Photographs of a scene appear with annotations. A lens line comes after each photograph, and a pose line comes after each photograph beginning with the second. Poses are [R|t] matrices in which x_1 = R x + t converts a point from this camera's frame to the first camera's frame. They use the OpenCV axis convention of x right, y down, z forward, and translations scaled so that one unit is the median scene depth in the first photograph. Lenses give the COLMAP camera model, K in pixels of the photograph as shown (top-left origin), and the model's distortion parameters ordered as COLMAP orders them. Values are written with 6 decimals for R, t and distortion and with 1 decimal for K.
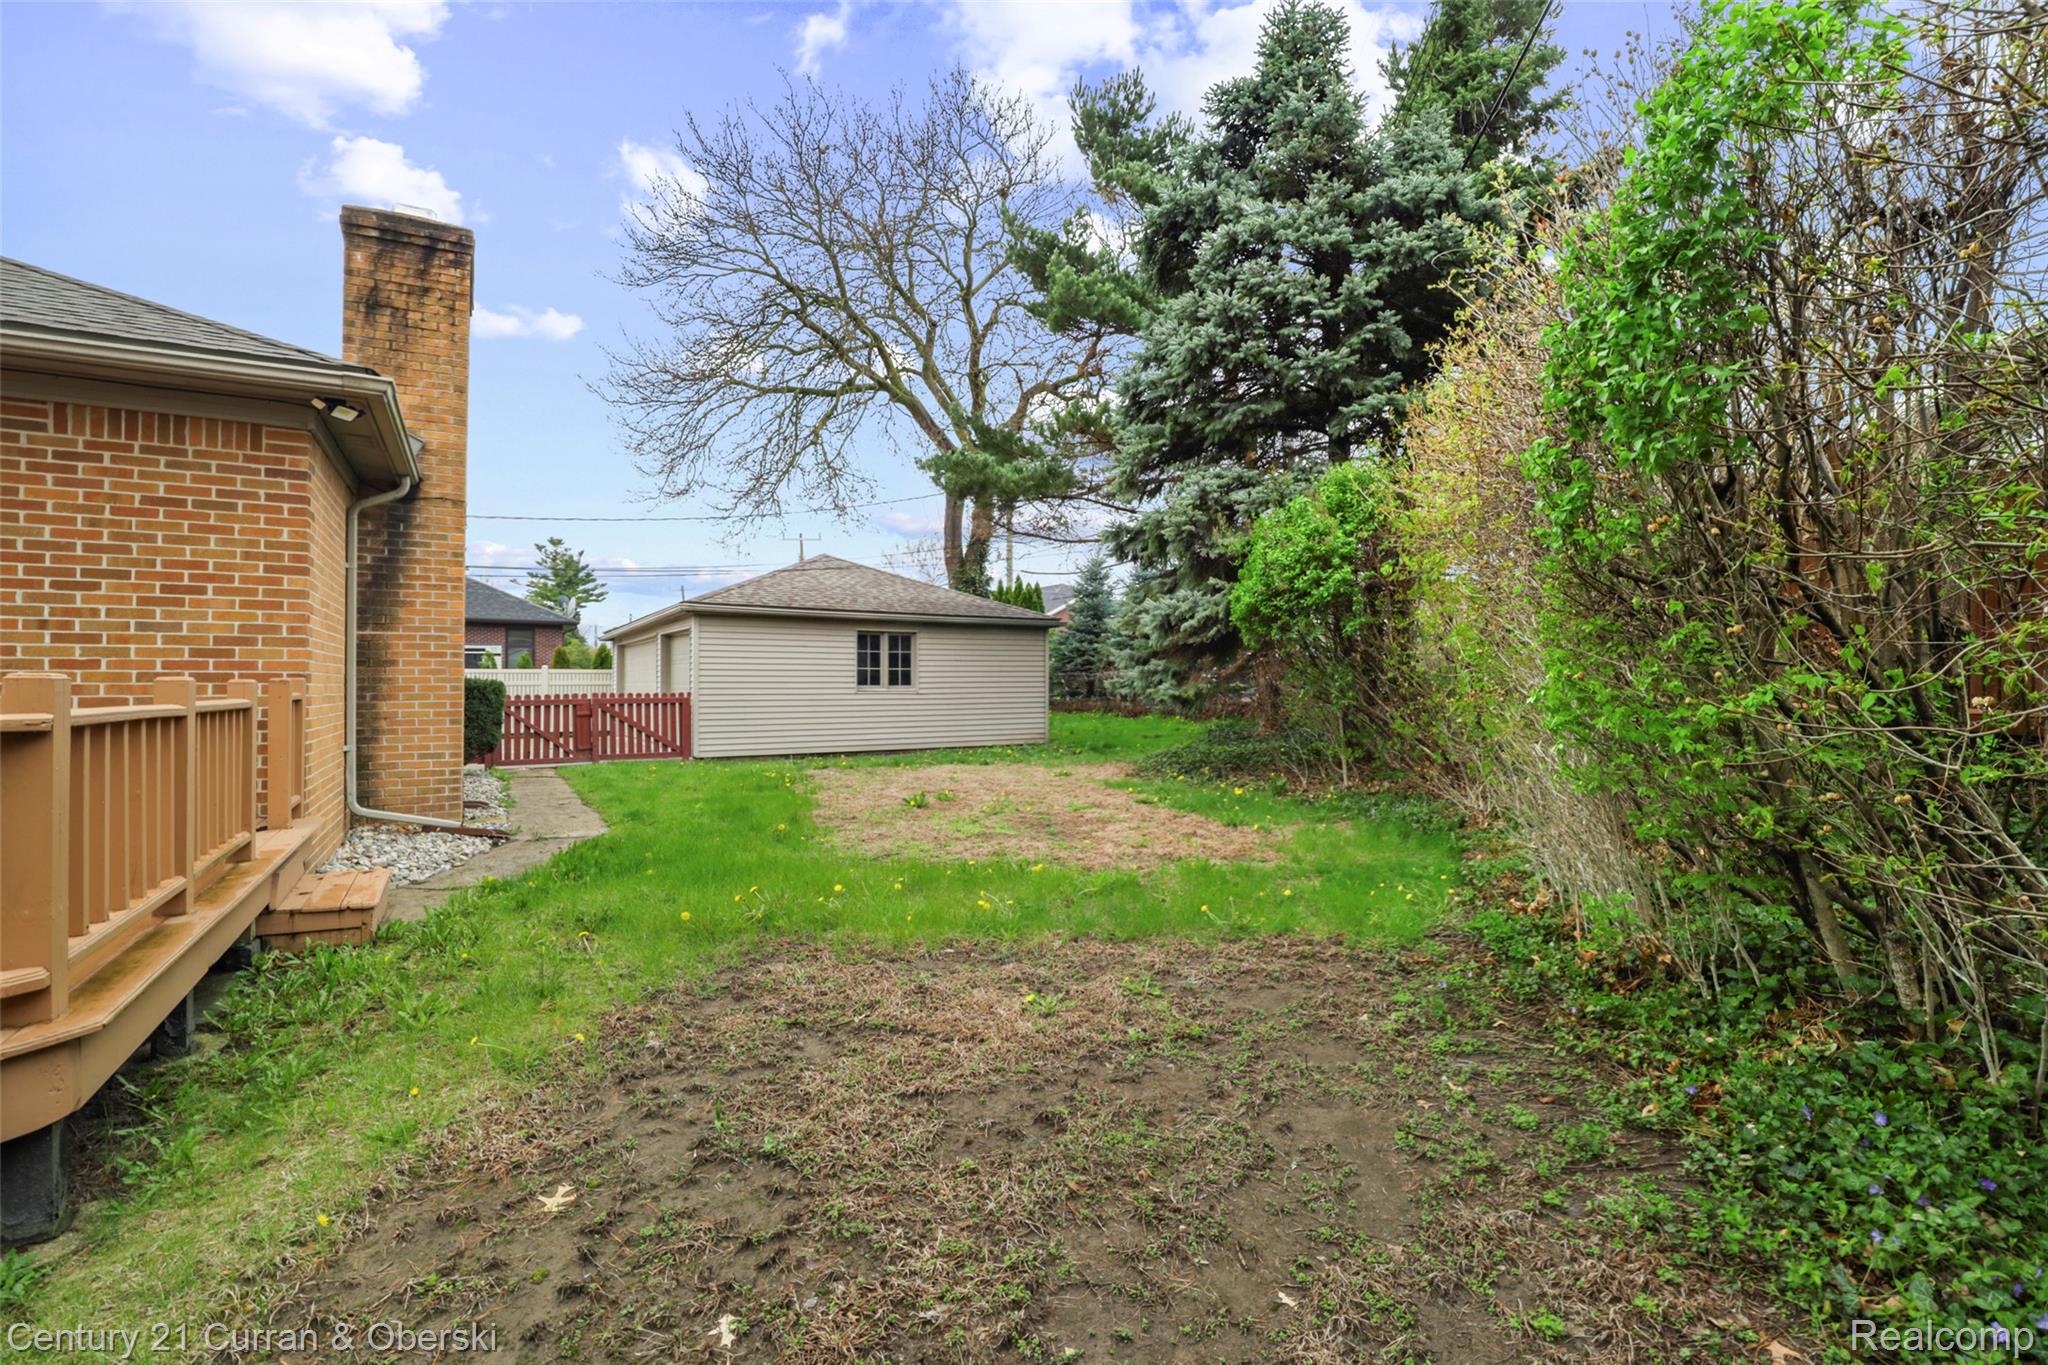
lens RADIAL K [[947.6, 0, 1026.7], [0, 947.6, 655.4], [0, 0, 1]] dist [-0.044977, 0.009860]
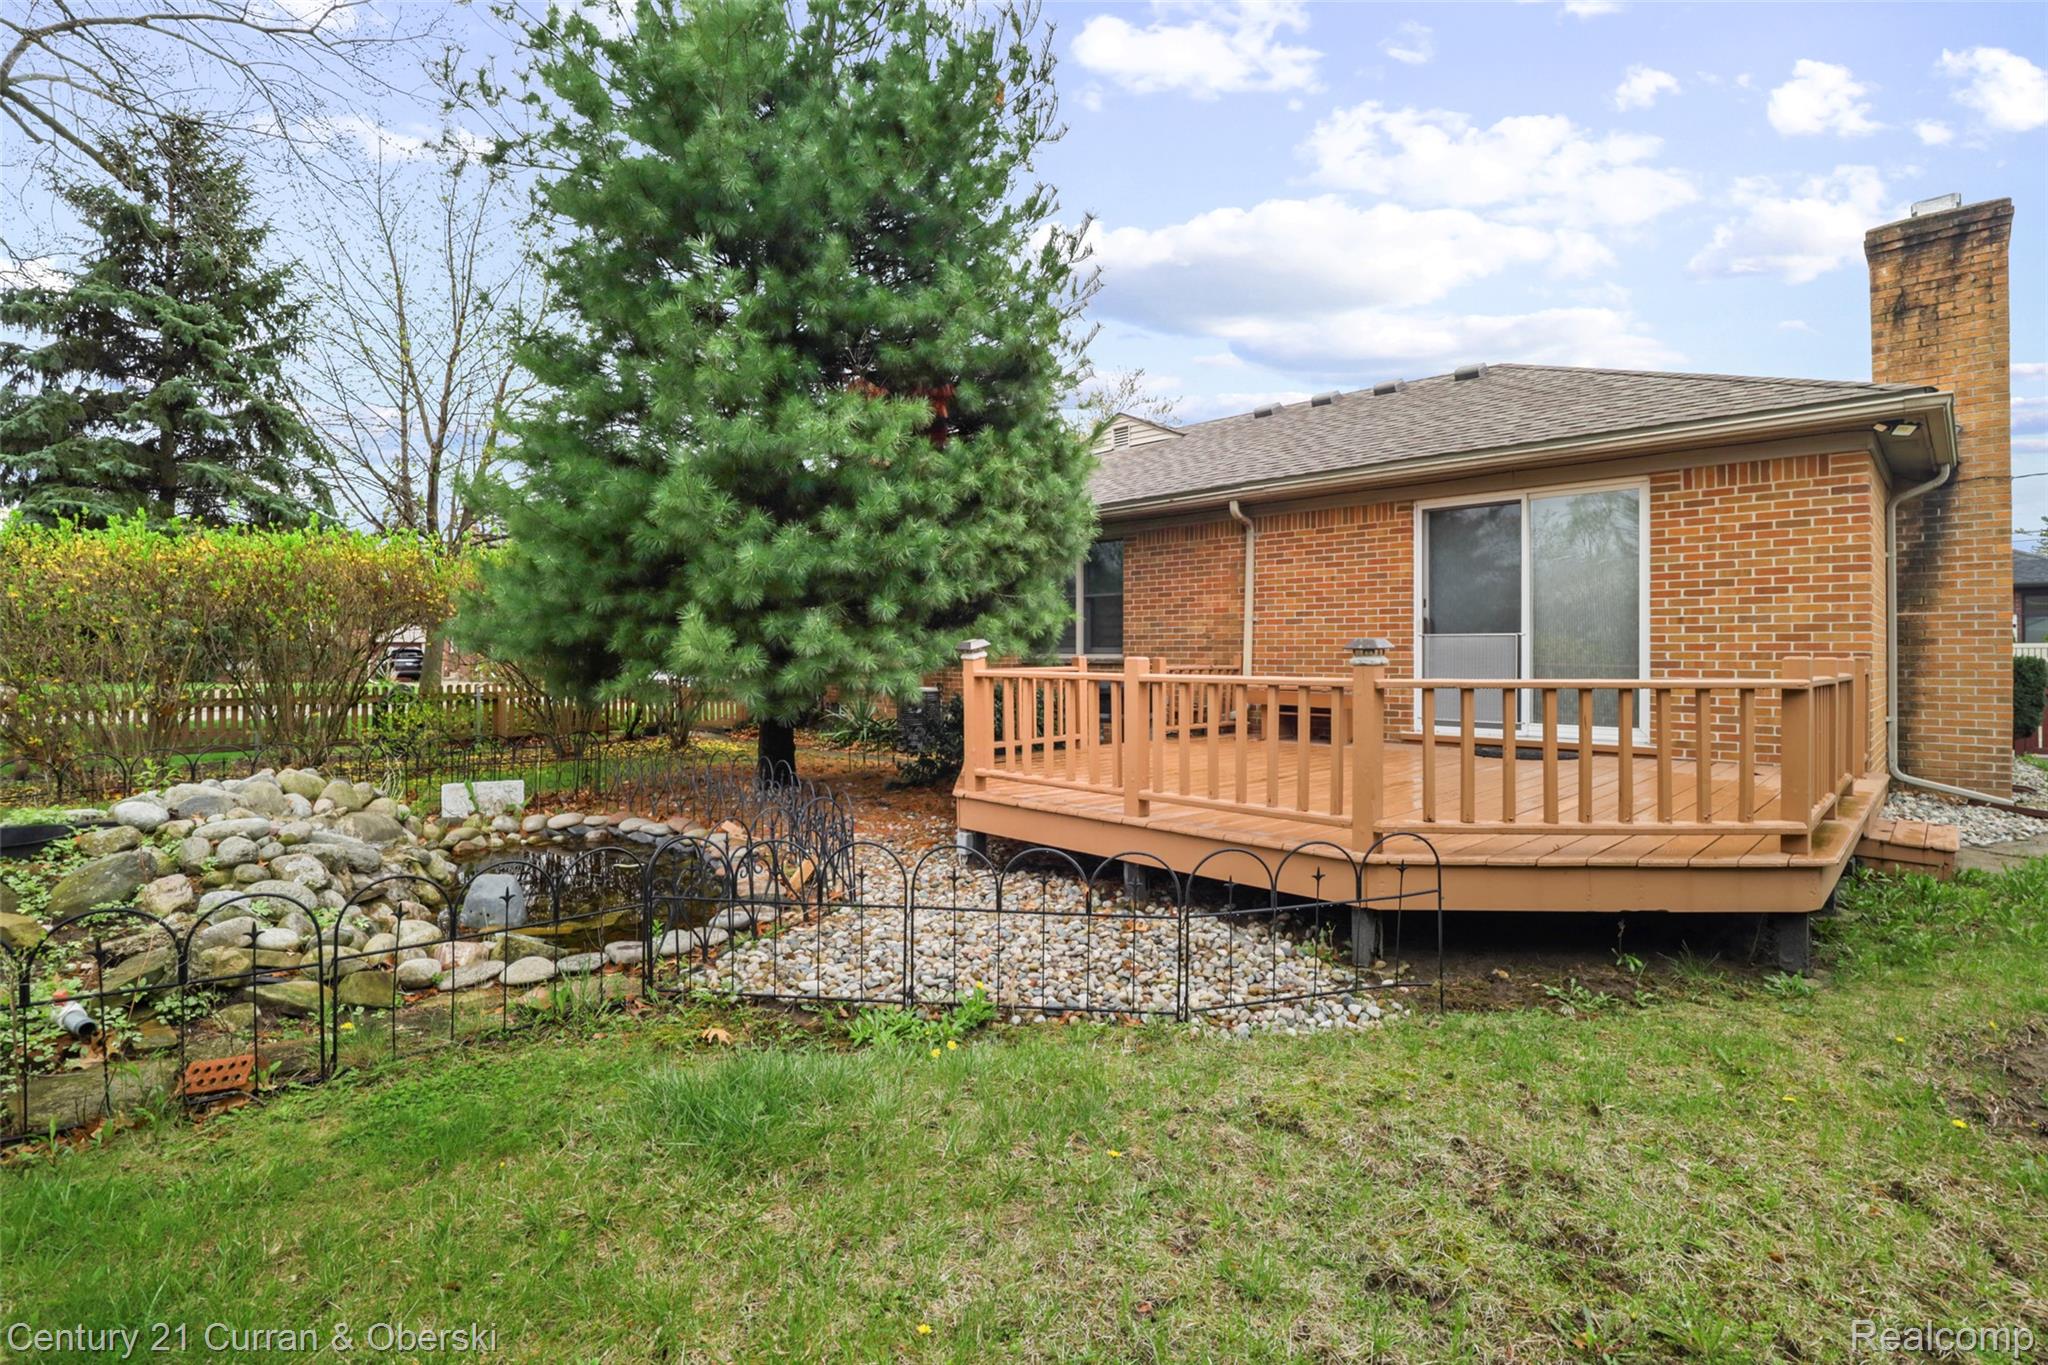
lens RADIAL K [[947.6, 0, 1026.7], [0, 947.6, 655.4], [0, 0, 1]] dist [-0.044977, 0.009860]
pose [[0.238502, 0.001740, -0.971140, 0.119852], [0.024750, 0.999663, 0.007869, -0.014059], [0.970827, -0.025912, 0.238378, -0.356933]]
